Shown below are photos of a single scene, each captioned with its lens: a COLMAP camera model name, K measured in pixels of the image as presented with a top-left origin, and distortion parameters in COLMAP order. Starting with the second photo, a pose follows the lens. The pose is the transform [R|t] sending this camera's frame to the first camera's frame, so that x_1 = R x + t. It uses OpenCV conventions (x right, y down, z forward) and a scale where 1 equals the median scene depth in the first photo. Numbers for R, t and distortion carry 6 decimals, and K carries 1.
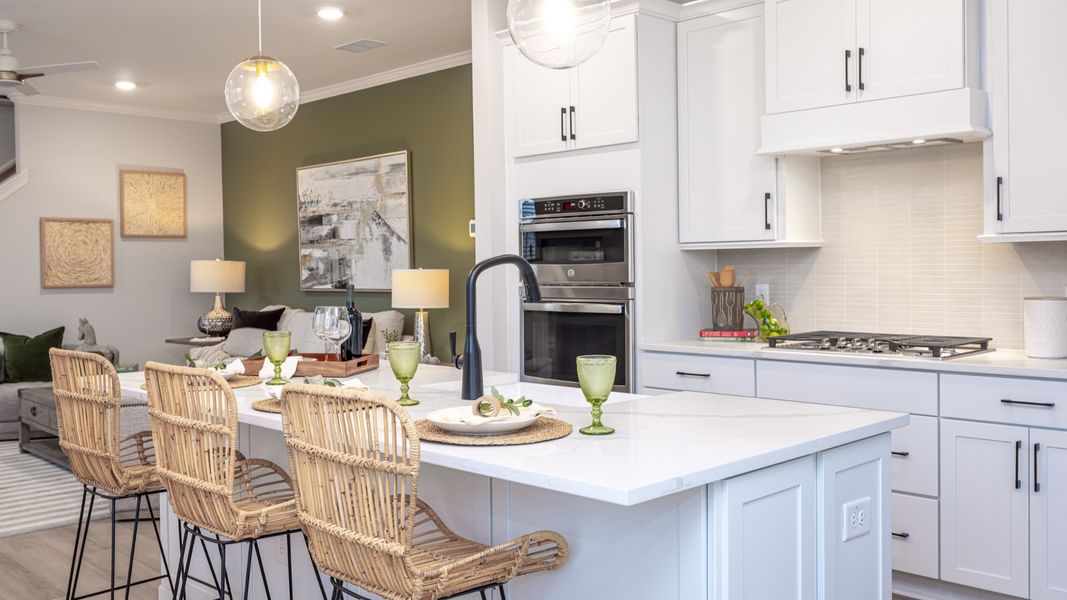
lens RADIAL K [[968.2, 0, 532.8], [0, 968.2, 286.2], [0, 0, 1]] dist [0.006580, -0.000777]
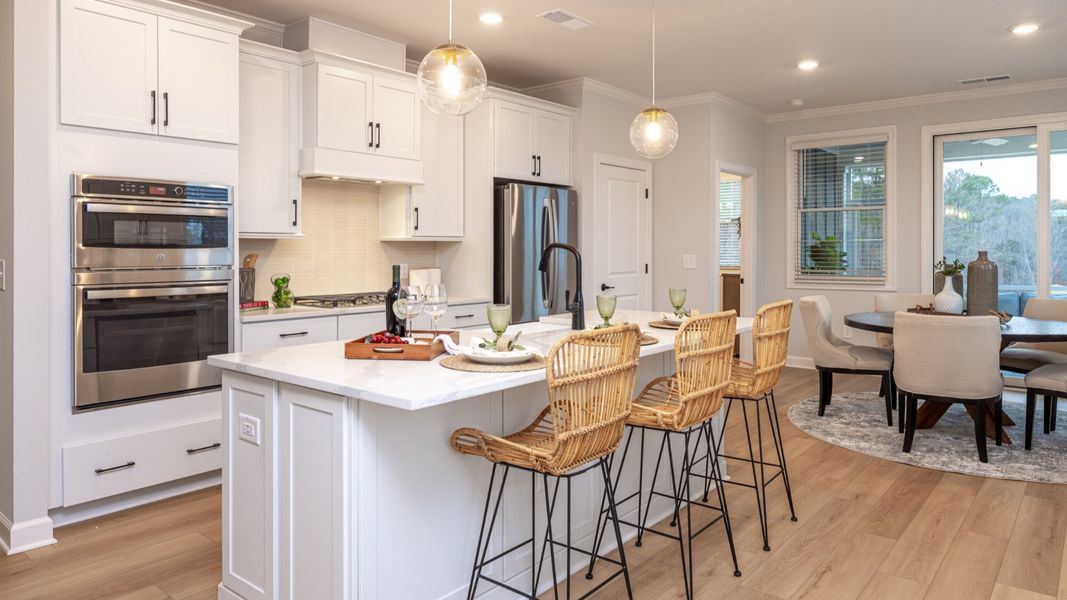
lens RADIAL K [[681.0, 0, 533.8], [0, 681.0, 251.9], [0, 0, 1]] dist [0.000635, 0.000372]
pose [[-0.097519, 0.009764, 0.995186, -0.447695], [0.022088, 0.999727, -0.007644, -0.003360], [-0.994989, 0.021236, -0.097708, 0.436890]]
